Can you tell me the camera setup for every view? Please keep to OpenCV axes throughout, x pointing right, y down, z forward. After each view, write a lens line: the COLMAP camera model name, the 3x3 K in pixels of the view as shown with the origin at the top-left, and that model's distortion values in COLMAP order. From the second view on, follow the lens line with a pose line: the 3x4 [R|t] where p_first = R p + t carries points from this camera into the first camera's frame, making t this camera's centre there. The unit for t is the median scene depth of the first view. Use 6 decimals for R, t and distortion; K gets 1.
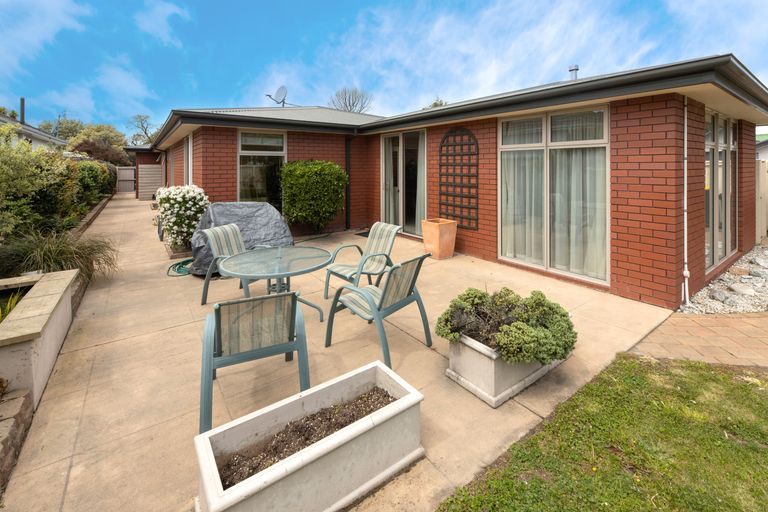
lens RADIAL K [[346.3, 0, 413.1], [0, 346.3, 167.6], [0, 0, 1]] dist [-0.000644, -0.000281]
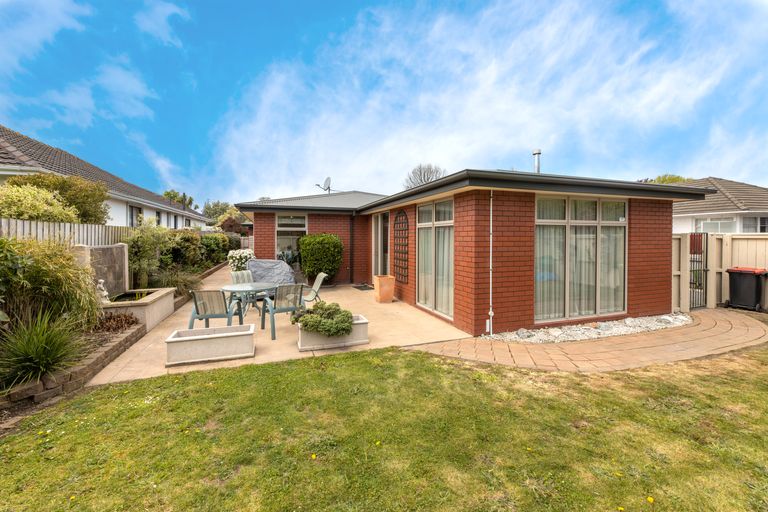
lens RADIAL K [[329.4, 0, 385.8], [0, 329.4, 238.8], [0, 0, 1]] dist [0.000419, -0.000052]
pose [[0.947035, 0.005004, -0.321093, 0.520882], [-0.004684, 0.999987, 0.001770, -0.003997], [0.321098, -0.000172, 0.947046, -0.285131]]
